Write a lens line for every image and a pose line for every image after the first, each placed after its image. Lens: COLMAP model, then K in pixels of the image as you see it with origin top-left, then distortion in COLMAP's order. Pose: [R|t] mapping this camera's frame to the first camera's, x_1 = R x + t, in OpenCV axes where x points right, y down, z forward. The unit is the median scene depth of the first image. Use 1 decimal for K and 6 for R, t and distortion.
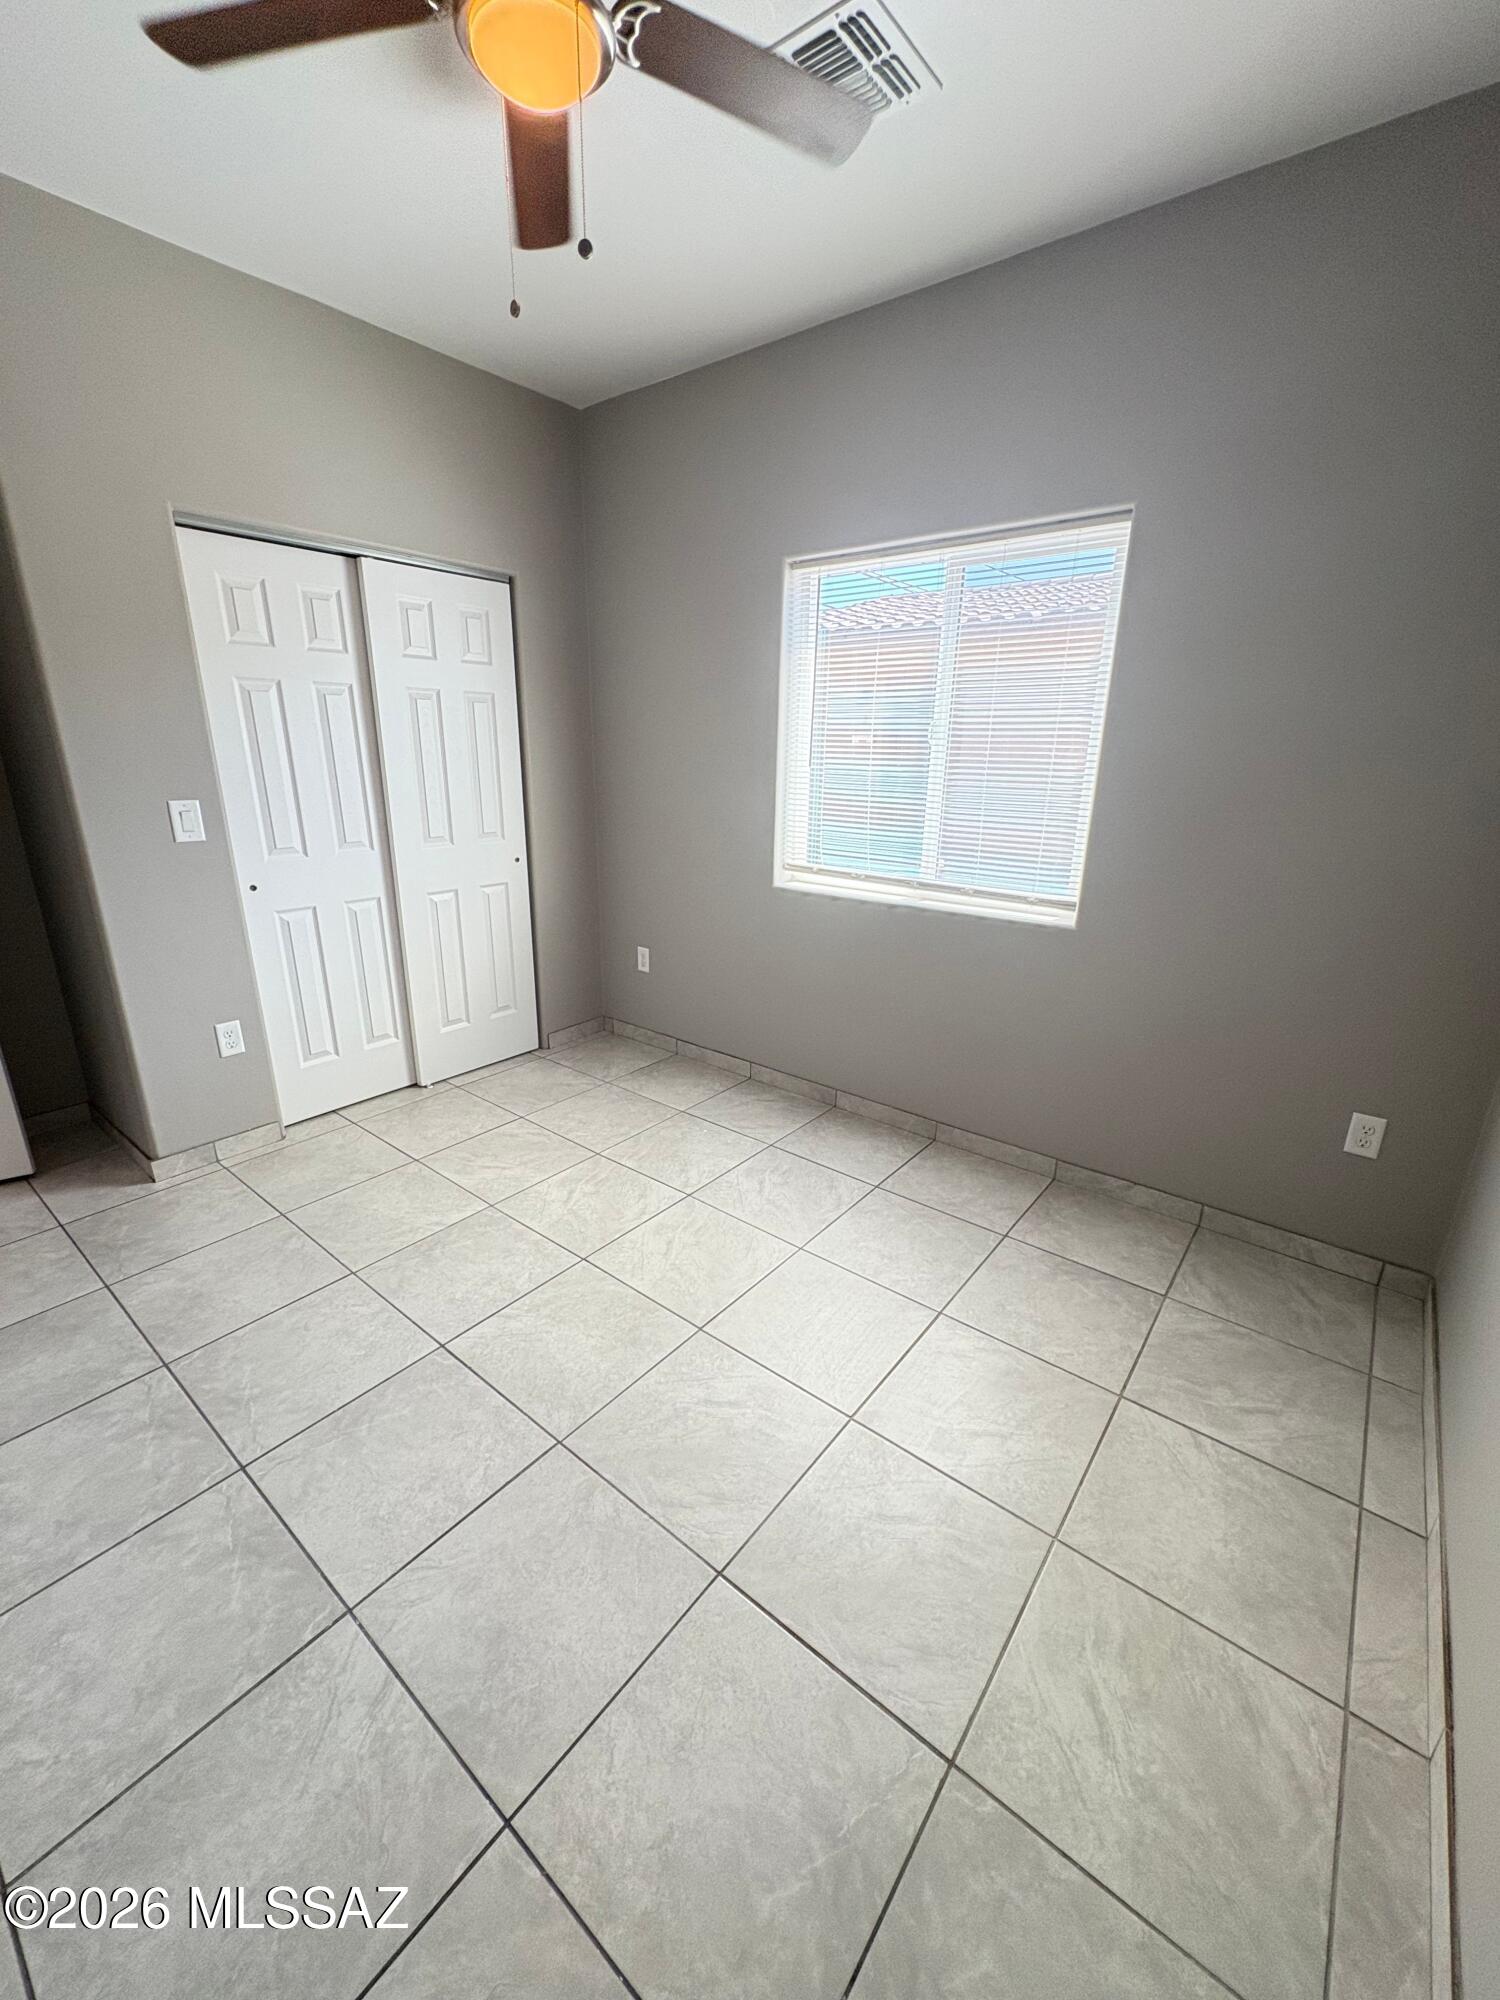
lens RADIAL K [[796.5, 0, 746.3], [0, 796.5, 1005.3], [0, 0, 1]] dist [0.000715, 0.000115]
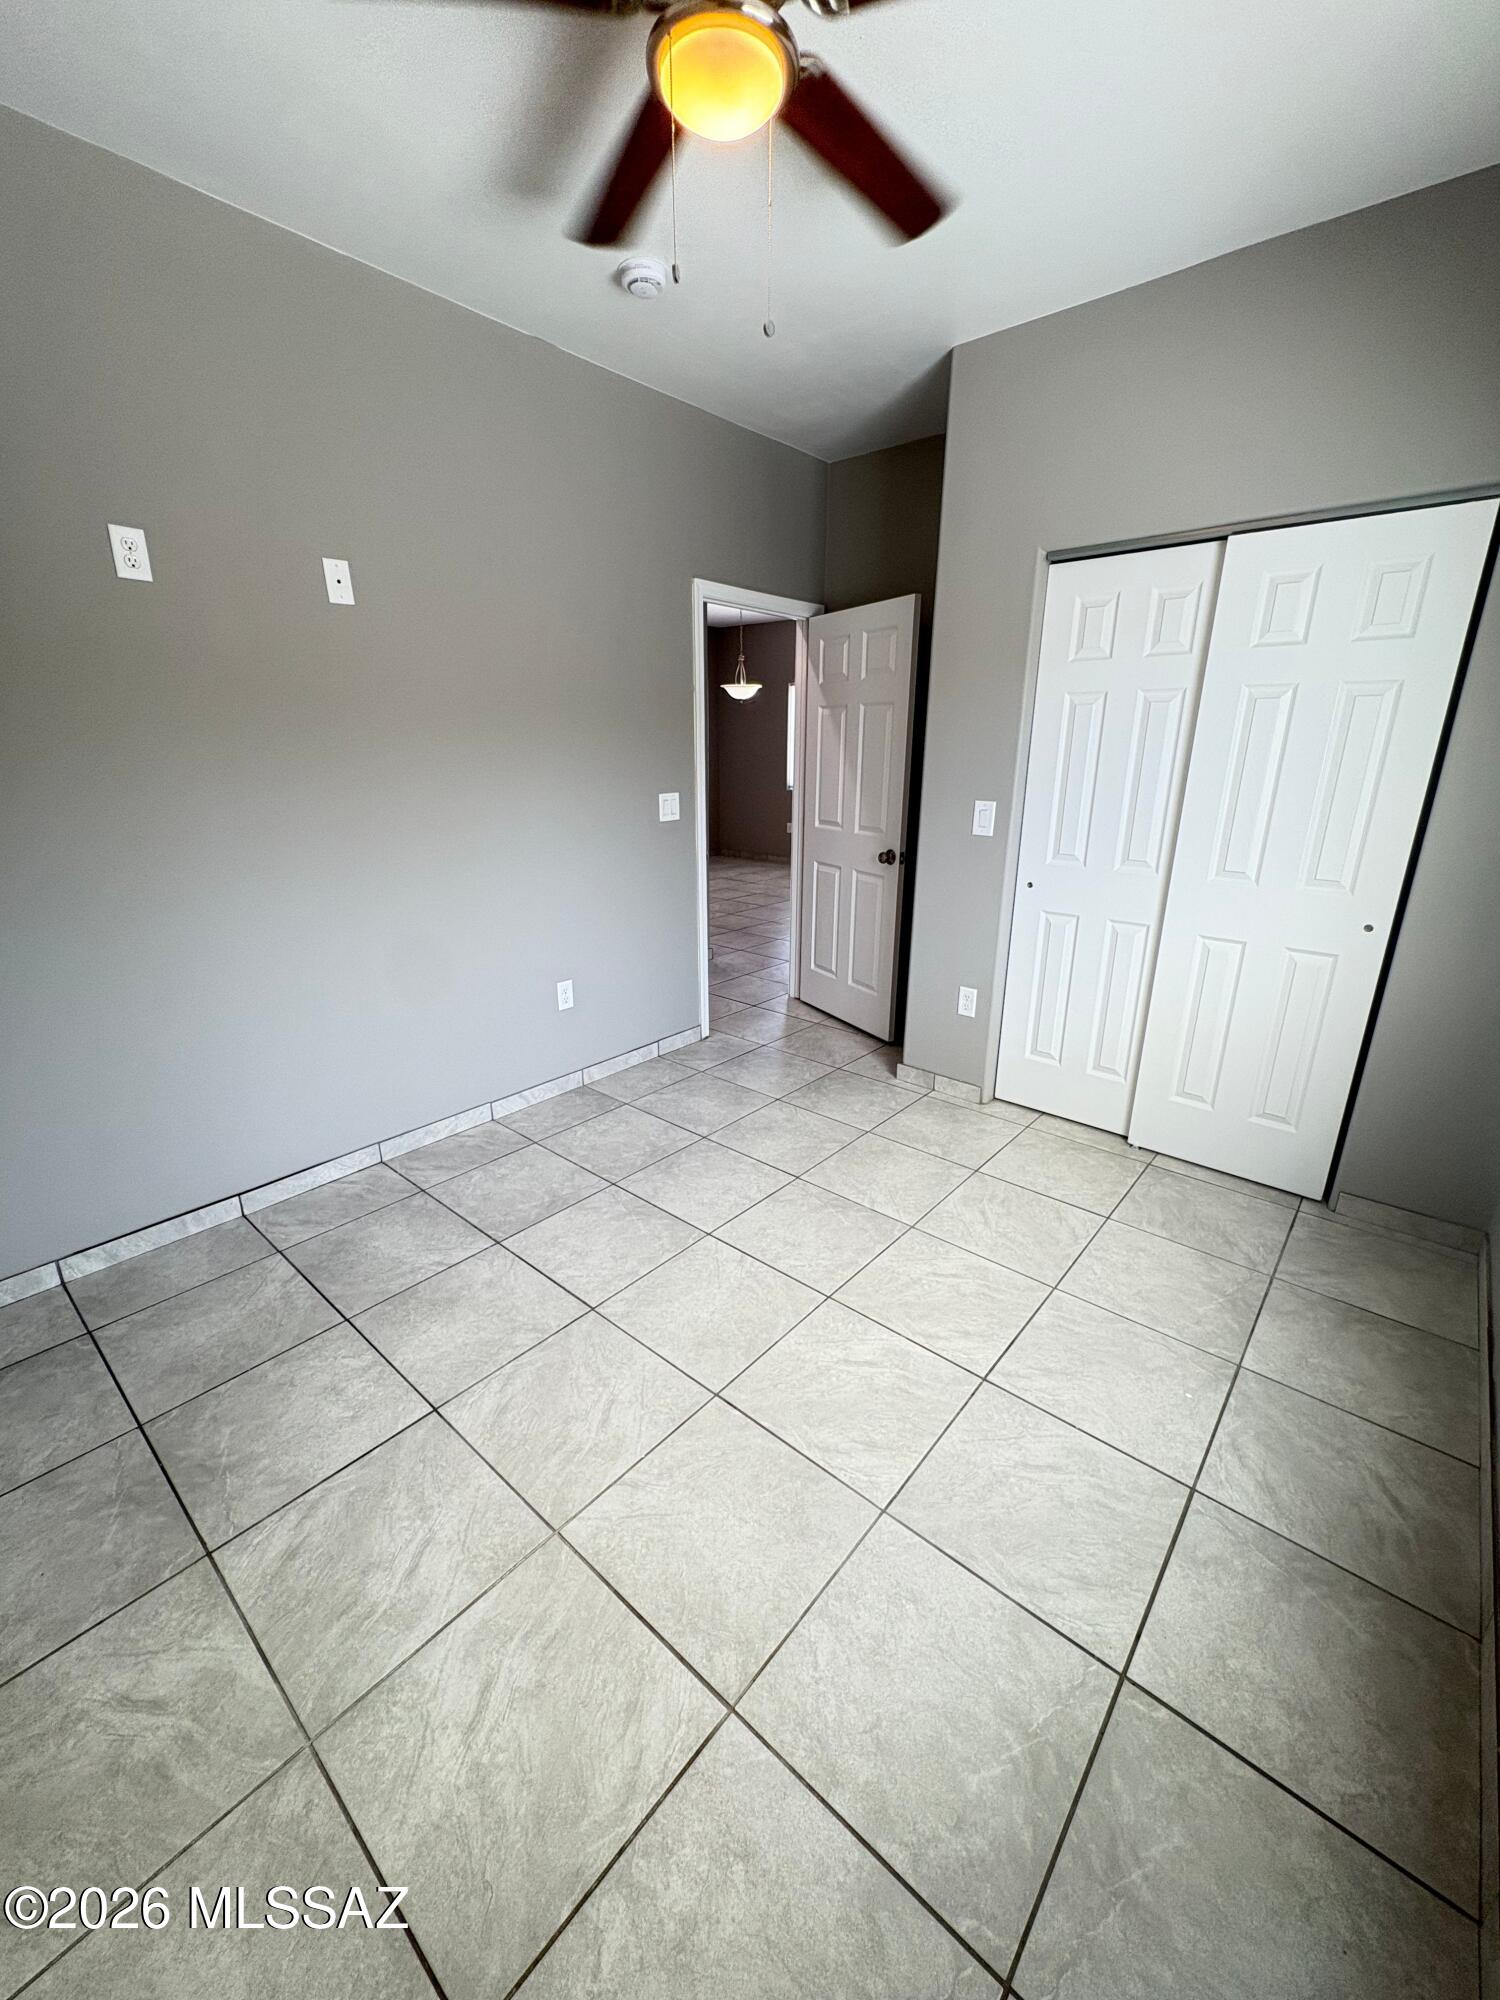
lens RADIAL K [[803.4, 0, 753.5], [0, 803.4, 1004.2], [0, 0, 1]] dist [0.000618, 0.000474]
pose [[-0.034658, 0.297162, -0.954198, 0.522140], [-0.316424, 0.902390, 0.292521, -0.211161], [0.947985, 0.312069, 0.062754, 0.647492]]
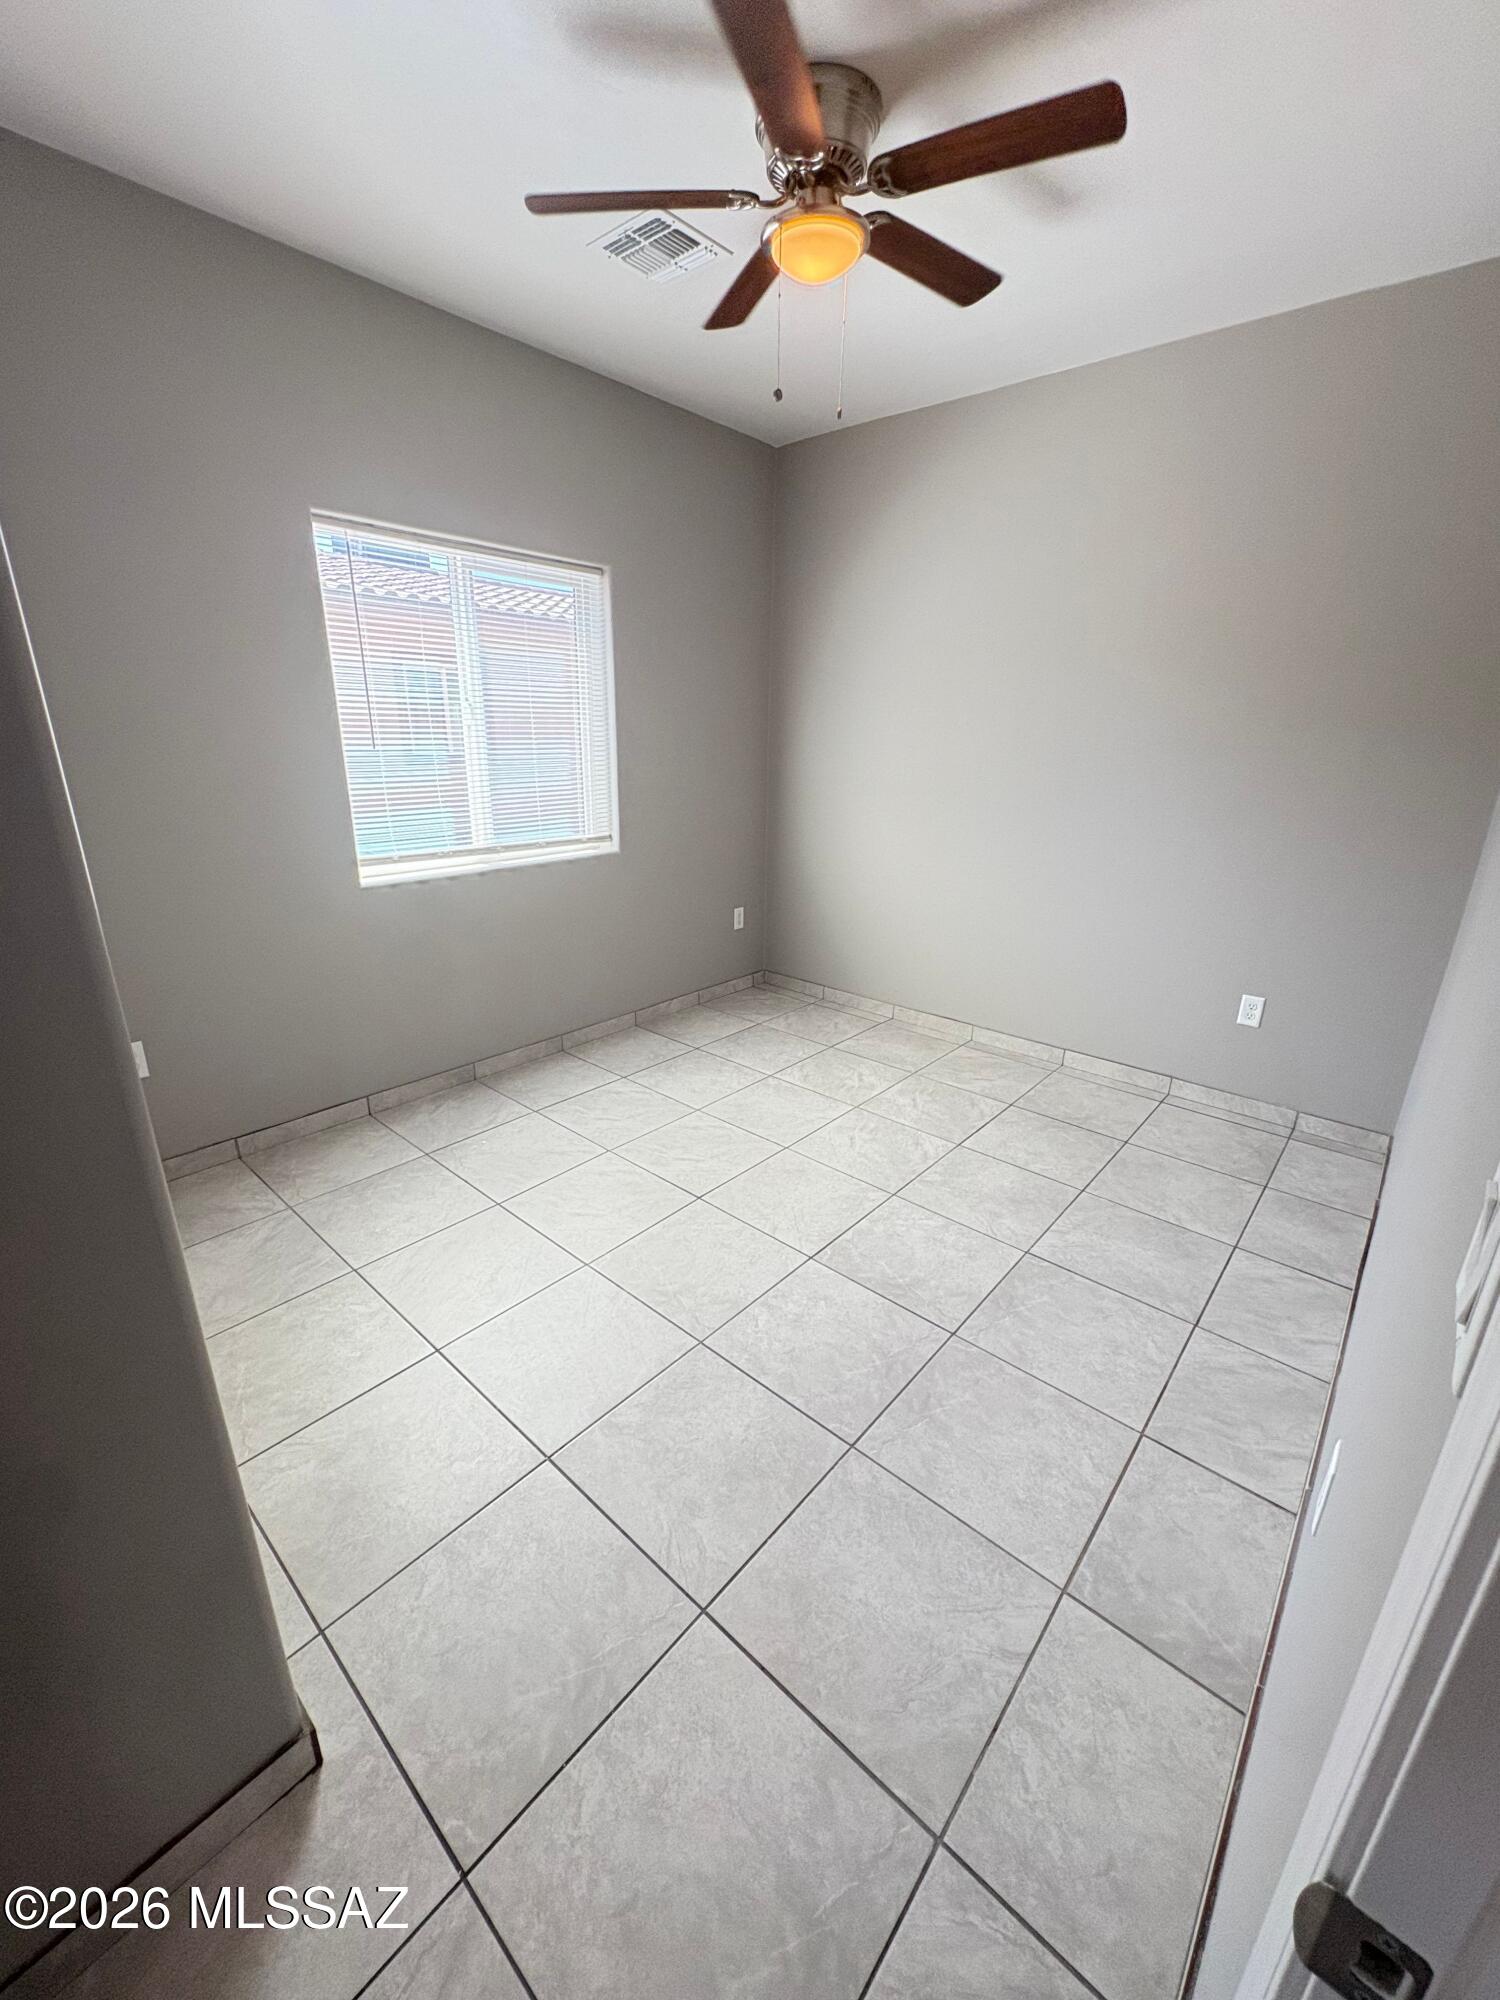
lens RADIAL K [[792.4, 0, 744.8], [0, 792.4, 1011.0], [0, 0, 1]] dist [0.001108, 0.000309]
pose [[0.052995, -0.348978, 0.935631, -0.995712], [0.298024, 0.899776, 0.318724, -0.218556], [-0.953086, 0.261949, 0.151688, 0.607770]]
